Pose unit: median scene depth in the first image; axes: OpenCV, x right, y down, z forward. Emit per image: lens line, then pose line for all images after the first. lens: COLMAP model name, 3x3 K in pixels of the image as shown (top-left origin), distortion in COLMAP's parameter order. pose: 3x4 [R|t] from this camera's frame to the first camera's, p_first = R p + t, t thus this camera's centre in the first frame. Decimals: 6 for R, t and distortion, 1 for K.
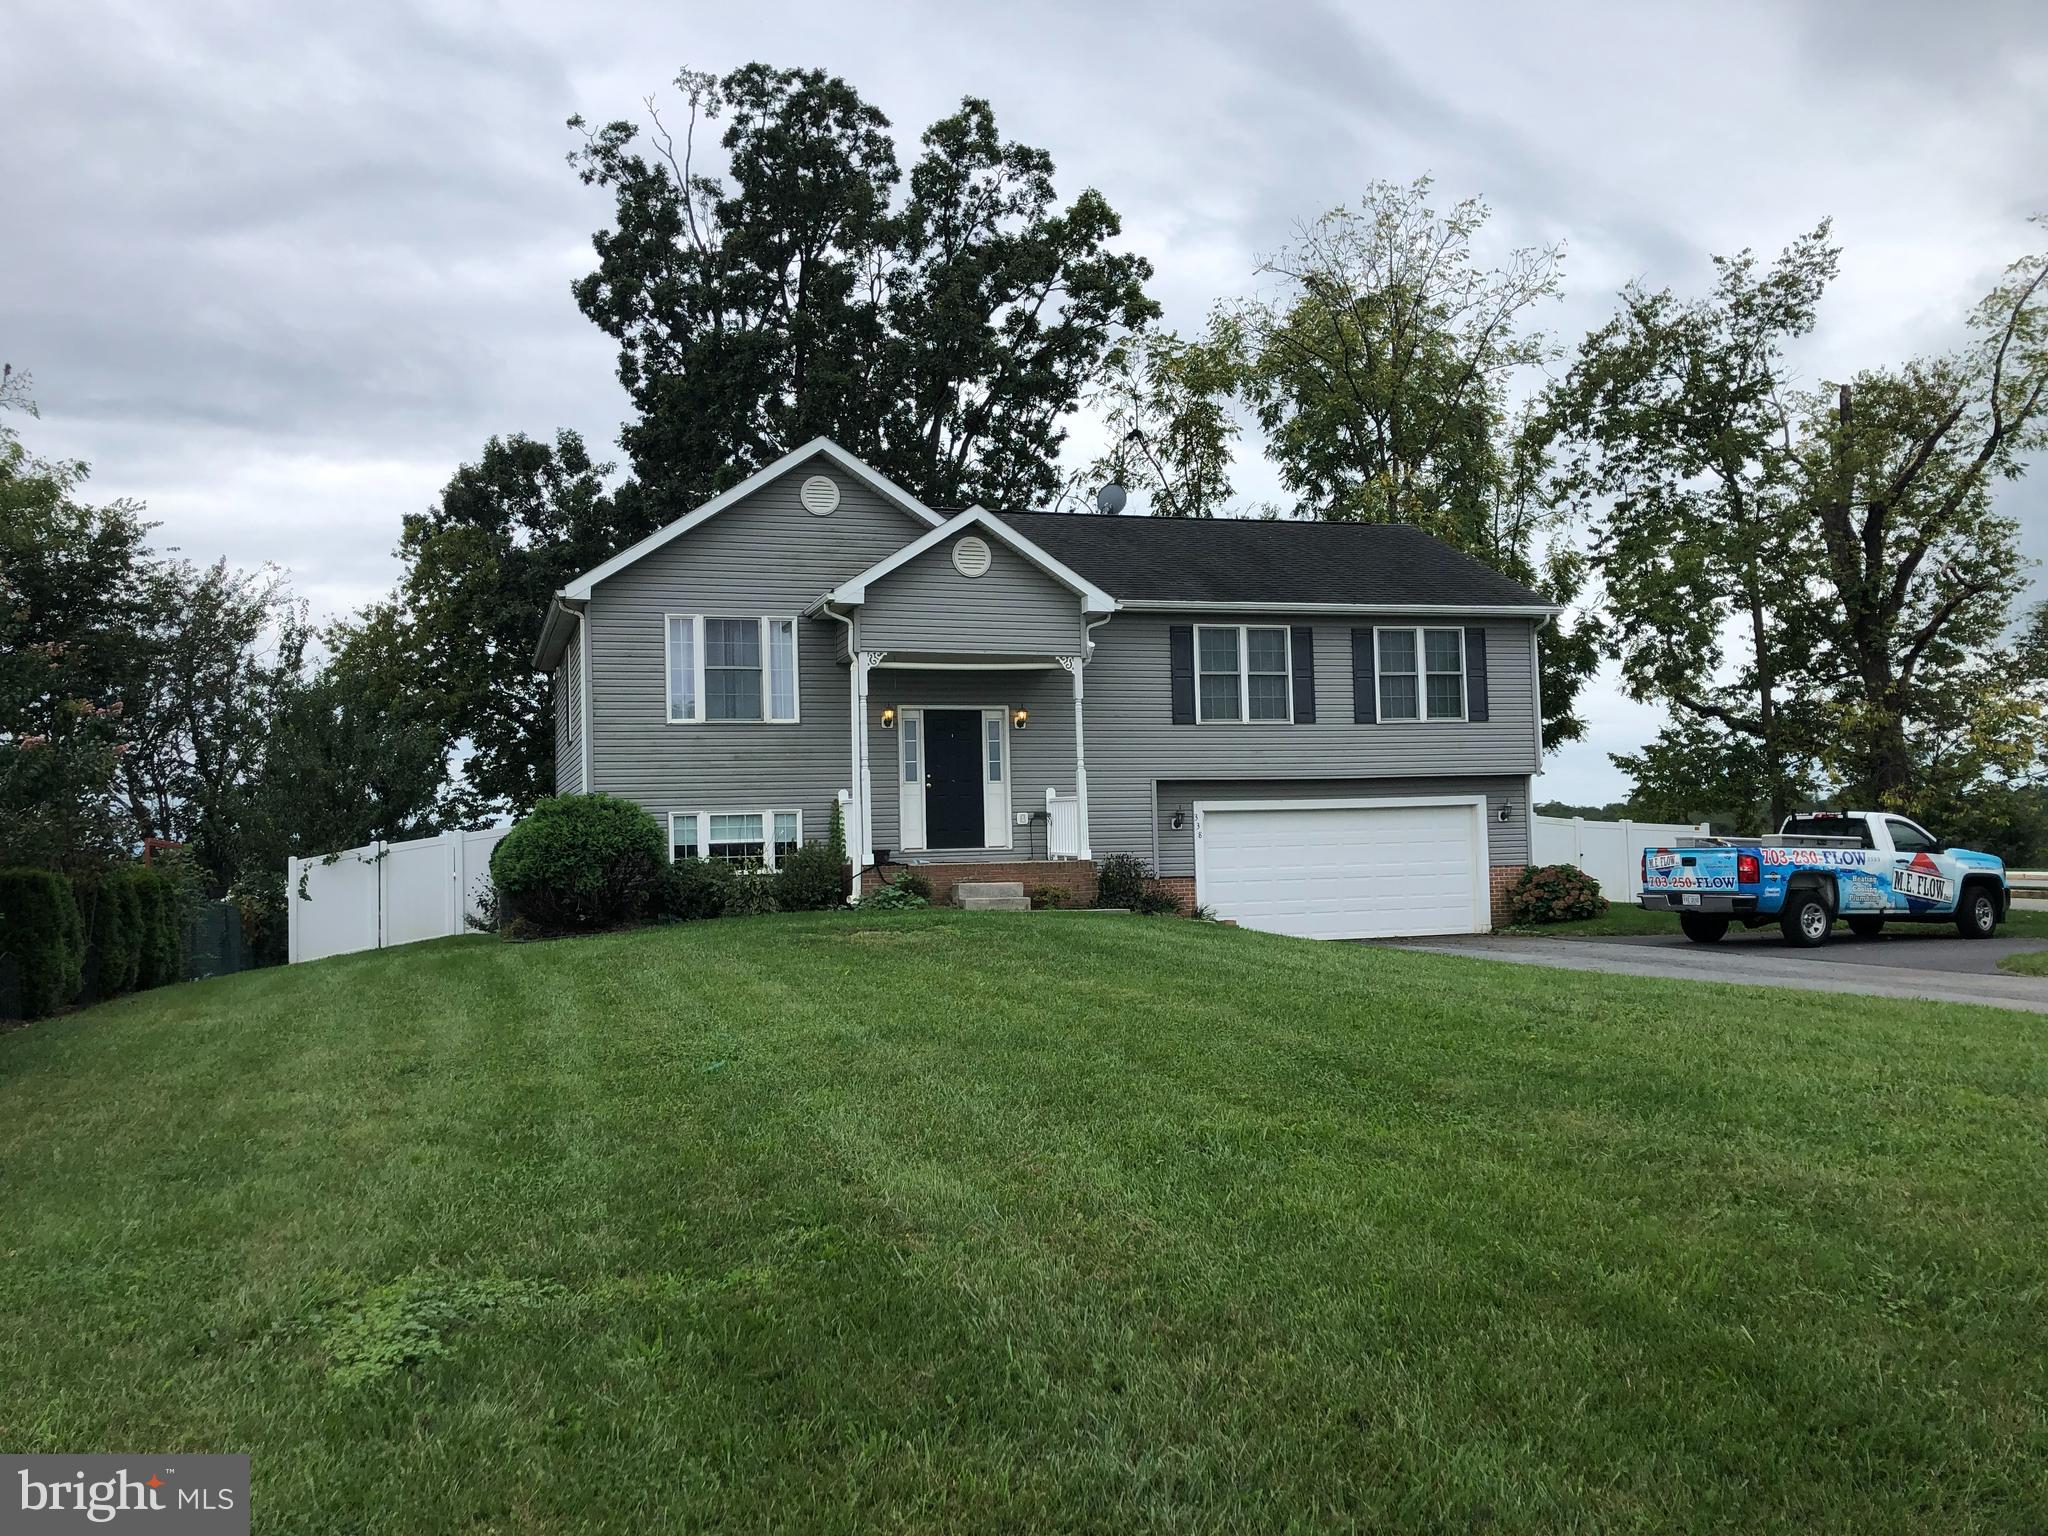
lens RADIAL K [[1681.9, 0, 1011.0], [0, 1681.9, 773.8], [0, 0, 1]] dist [0.034068, -0.020529]
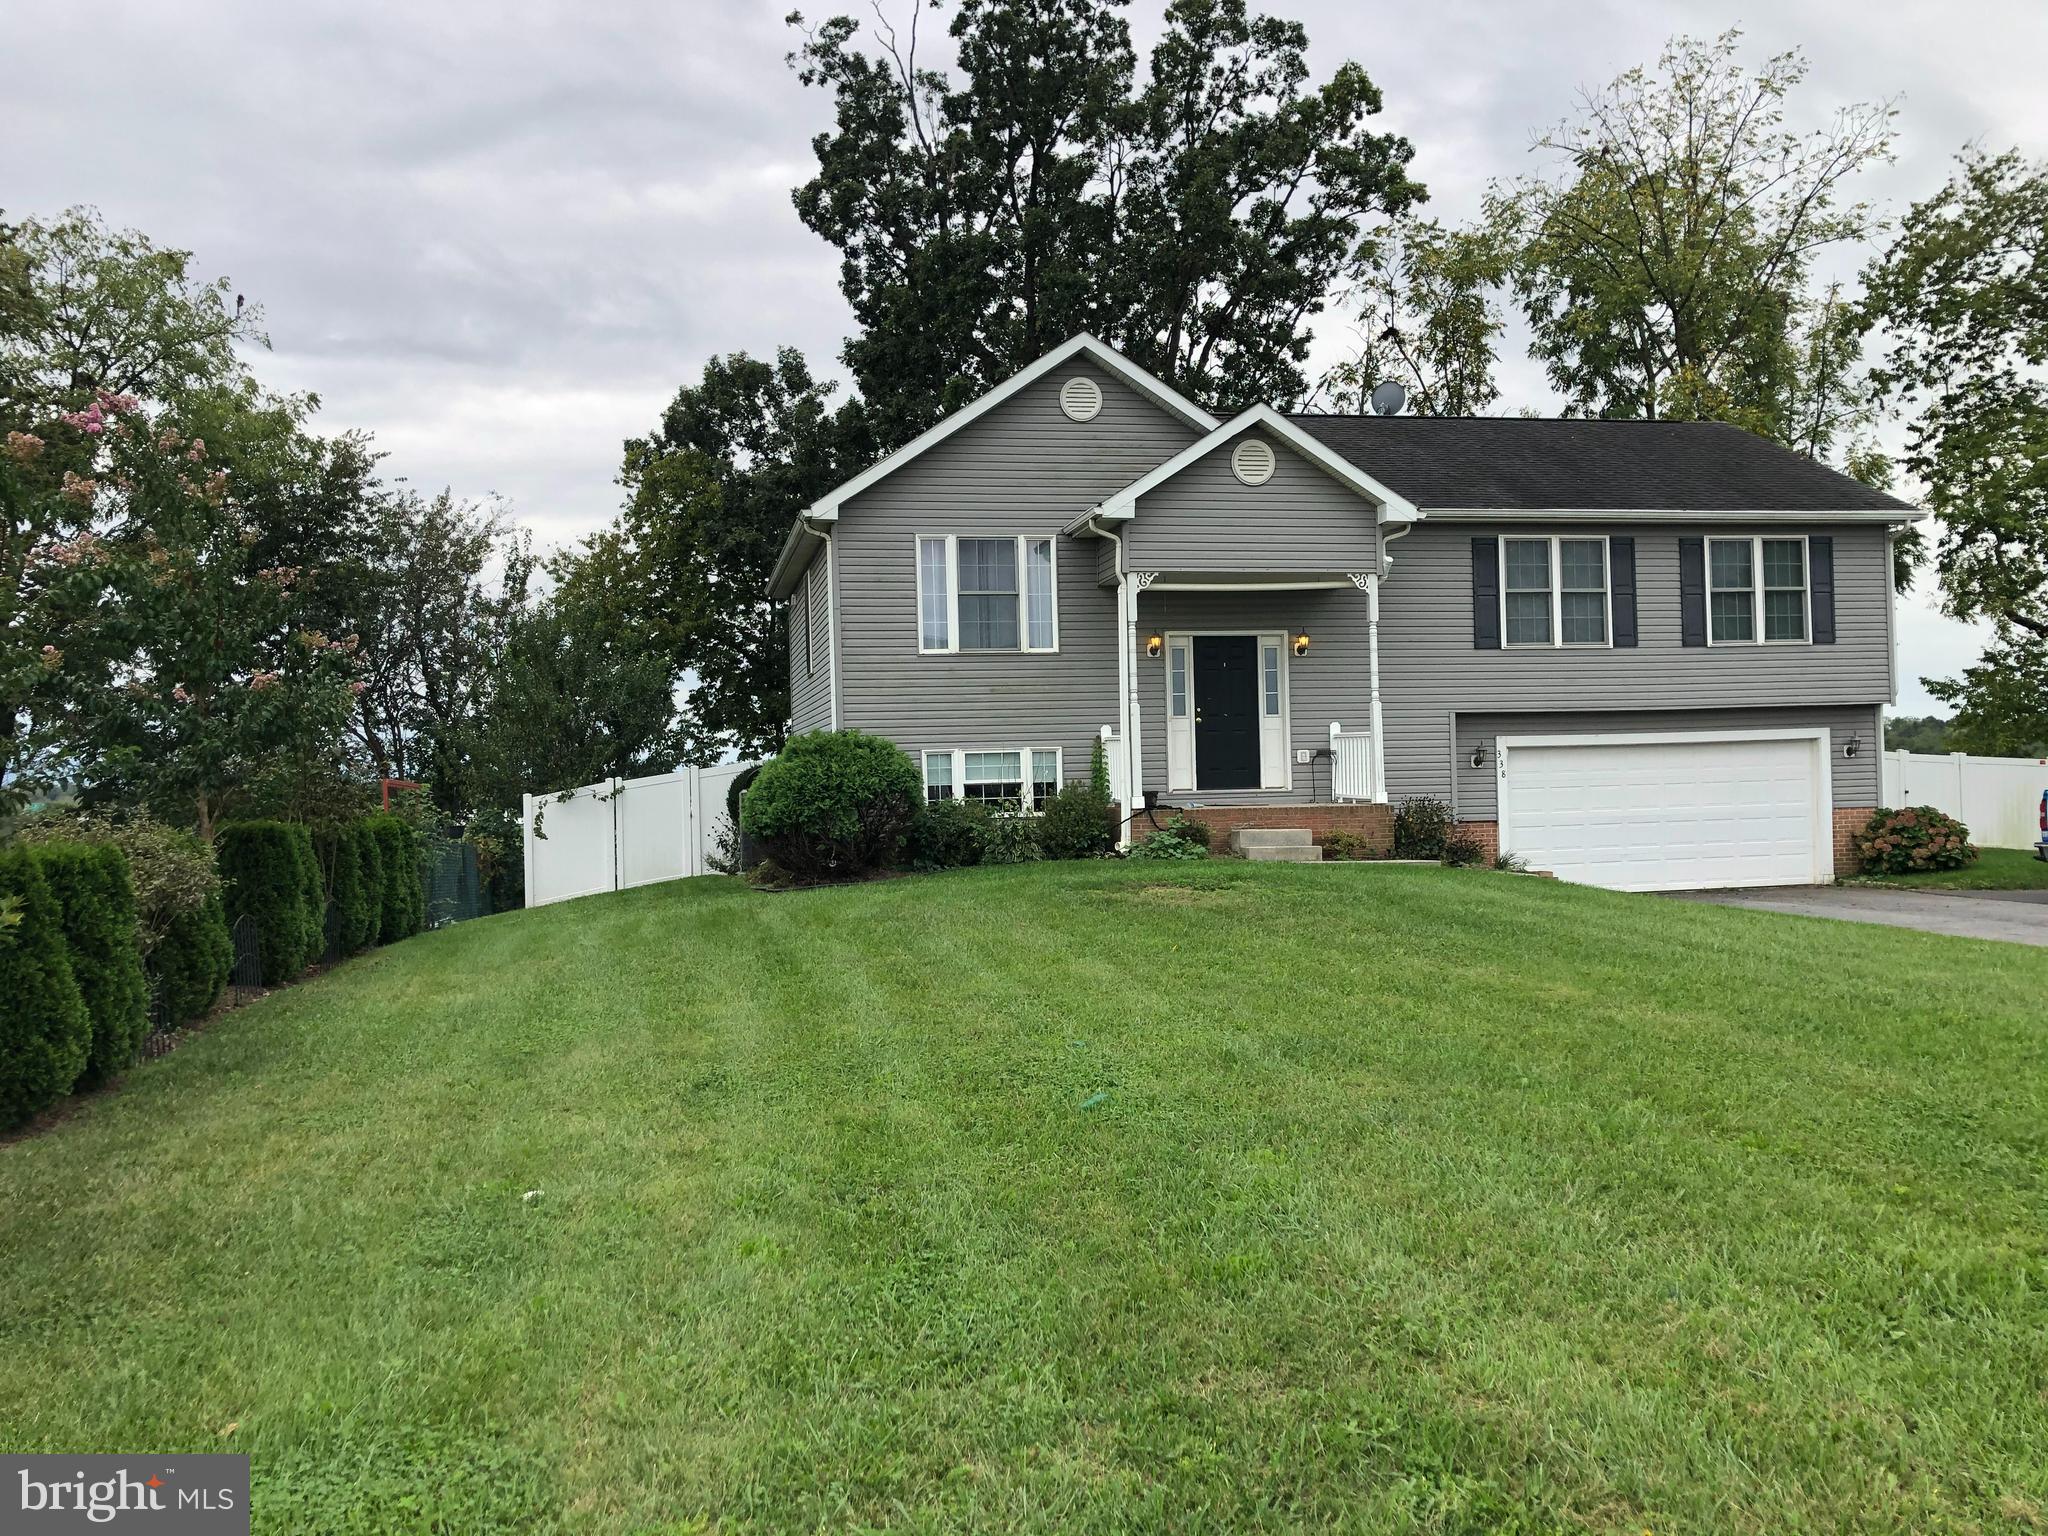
lens RADIAL K [[1681.9, 0, 1019.5], [0, 1681.9, 770.8], [0, 0, 1]] dist [0.034068, -0.020529]
pose [[0.994026, 0.000880, -0.109140, -0.030425], [0.003718, 0.999114, 0.041914, -0.002552], [0.109080, -0.042069, 0.993142, 0.056544]]
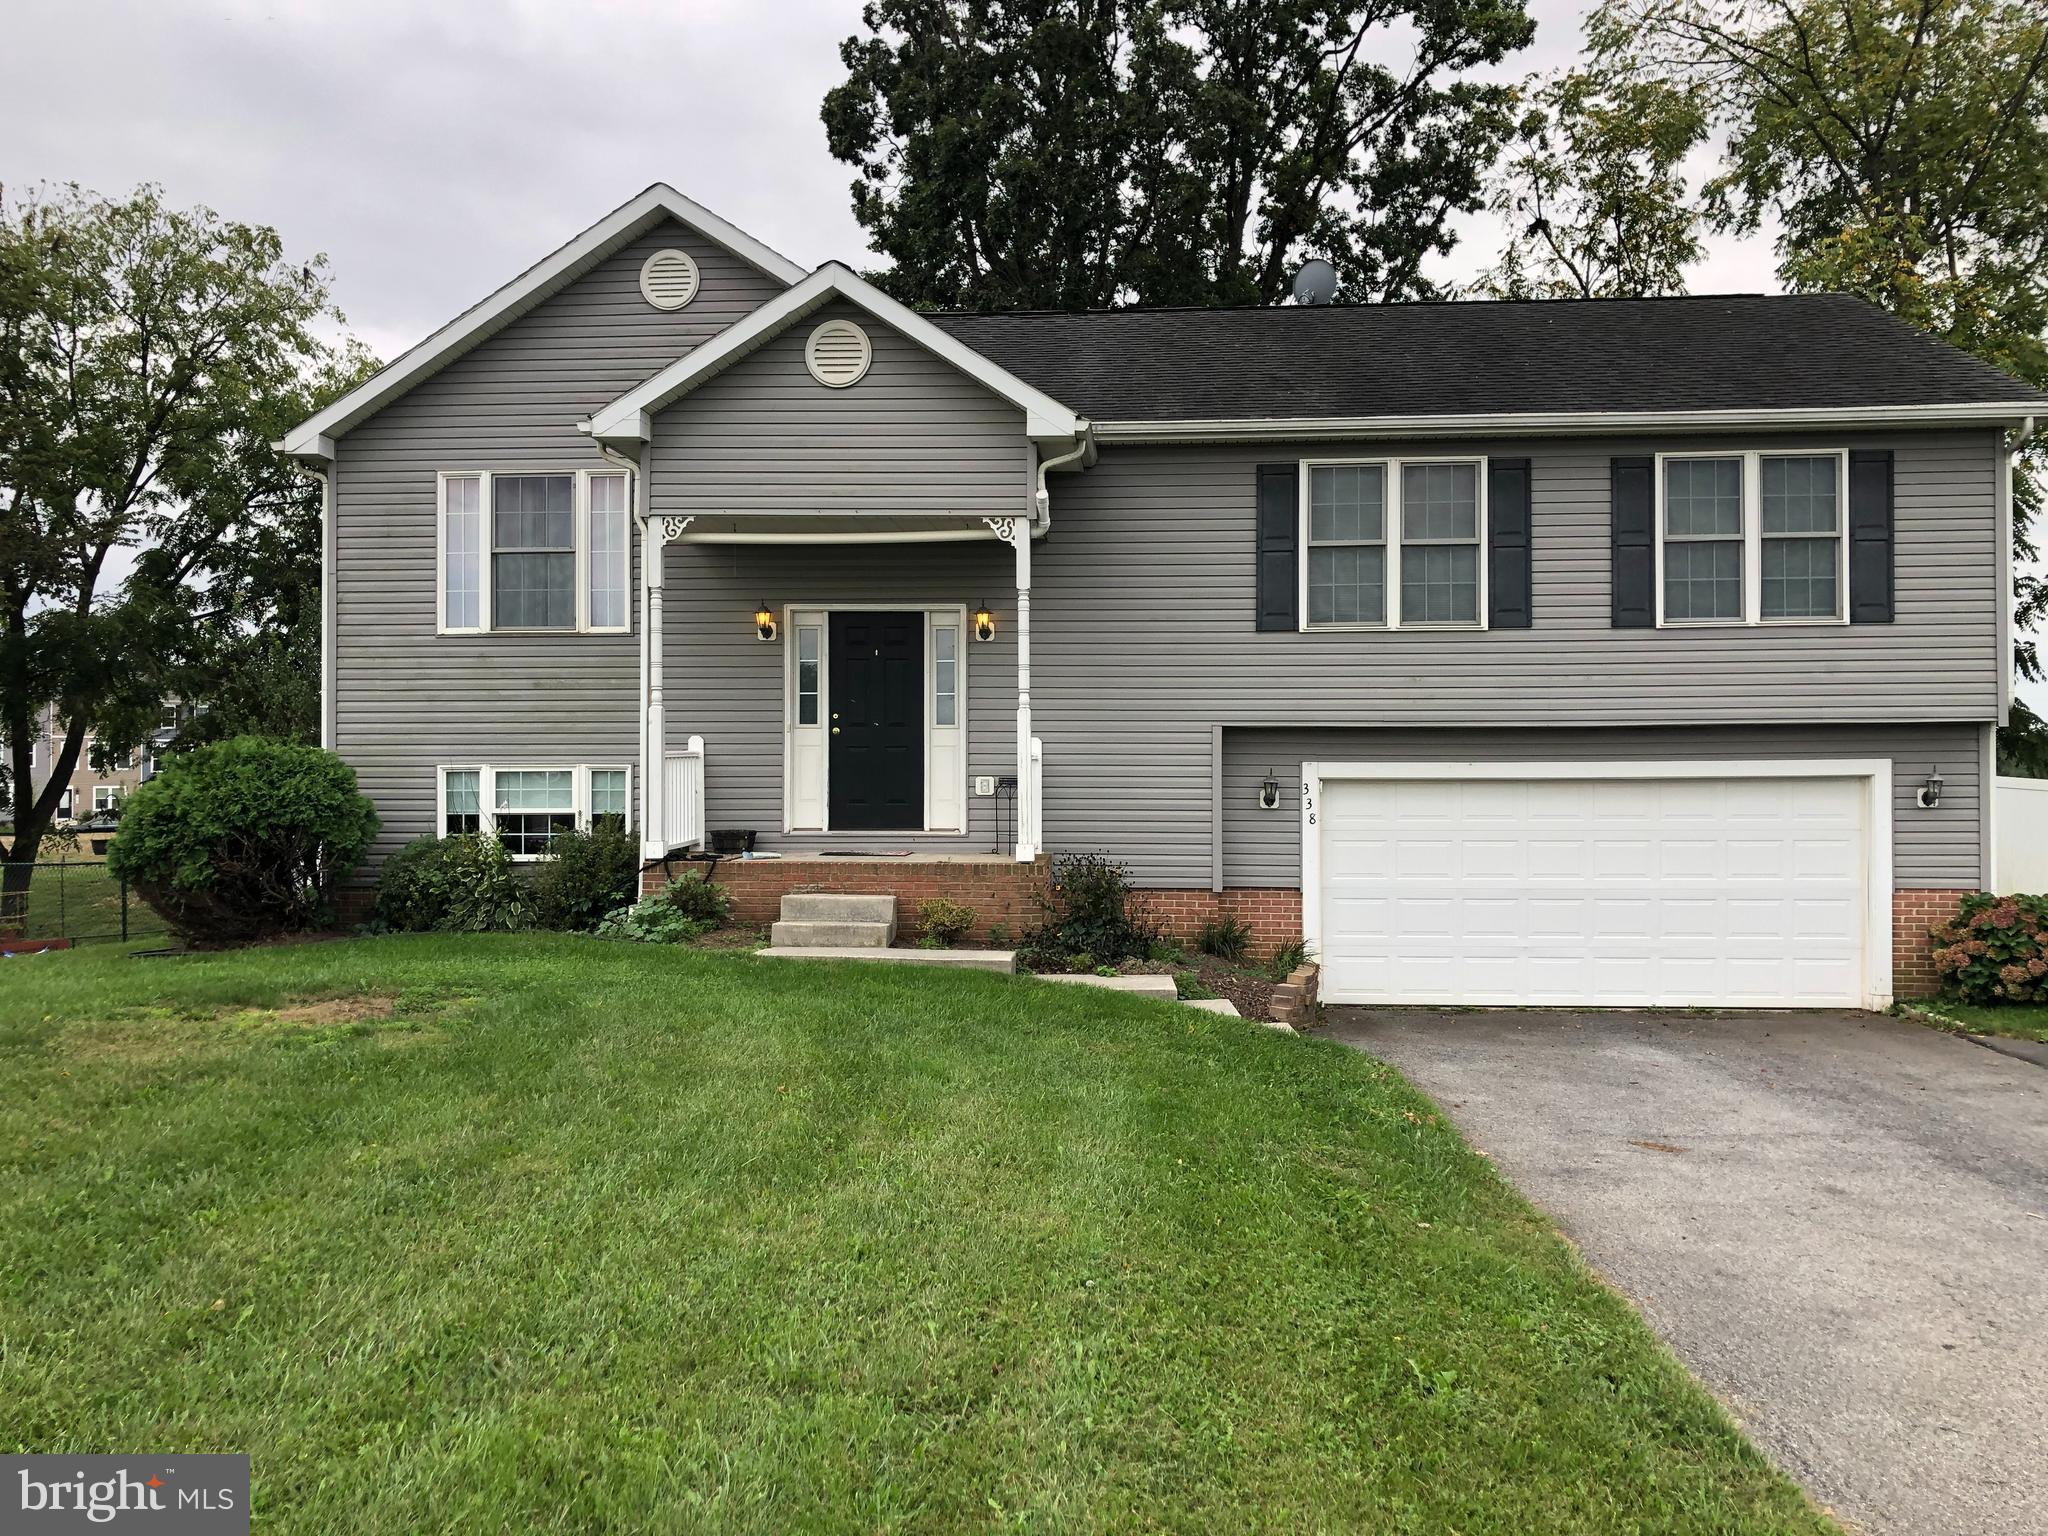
lens RADIAL K [[1681.9, 0, 1019.3], [0, 1681.9, 771.9], [0, 0, 1]] dist [0.034068, -0.020529]
pose [[0.926672, 0.024438, -0.375076, 0.165810], [-0.006945, 0.998827, 0.047921, -0.005521], [0.375807, -0.041802, 0.925755, 0.283705]]
